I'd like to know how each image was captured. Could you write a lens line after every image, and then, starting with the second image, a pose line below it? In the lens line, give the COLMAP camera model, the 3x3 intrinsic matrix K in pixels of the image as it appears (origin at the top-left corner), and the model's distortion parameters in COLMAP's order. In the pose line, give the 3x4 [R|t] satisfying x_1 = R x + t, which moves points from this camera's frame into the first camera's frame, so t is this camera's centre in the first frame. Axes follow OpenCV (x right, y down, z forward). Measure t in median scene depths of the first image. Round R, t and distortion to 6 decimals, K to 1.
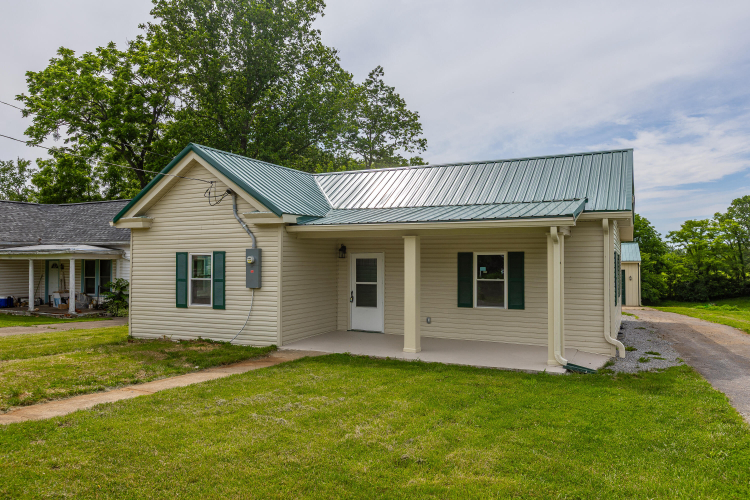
lens RADIAL K [[539.3, 0, 379.7], [0, 539.3, 249.8], [0, 0, 1]] dist [0.020481, -0.033802]
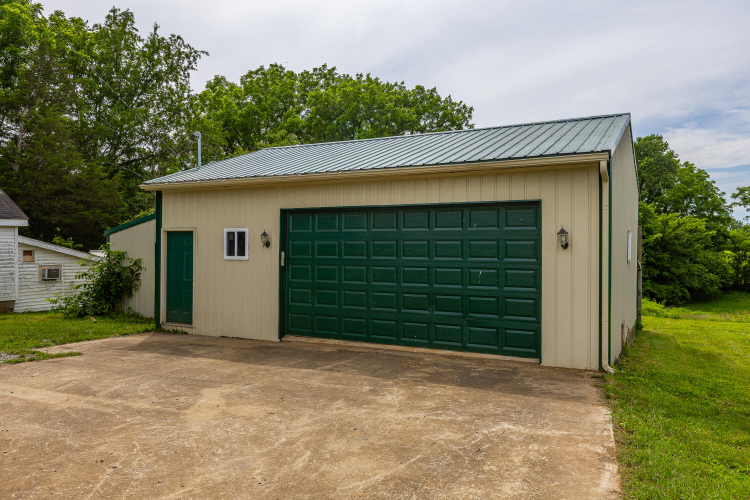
lens RADIAL K [[556.0, 0, 375.0], [0, 556.0, 250.0], [0, 0, 1]] dist [0.004959, 0.001891]
pose [[0.996721, 0.003102, -0.080858, 1.035513], [0.000174, 0.999181, 0.040471, 0.101279], [0.080917, -0.040352, 0.995904, 1.973351]]
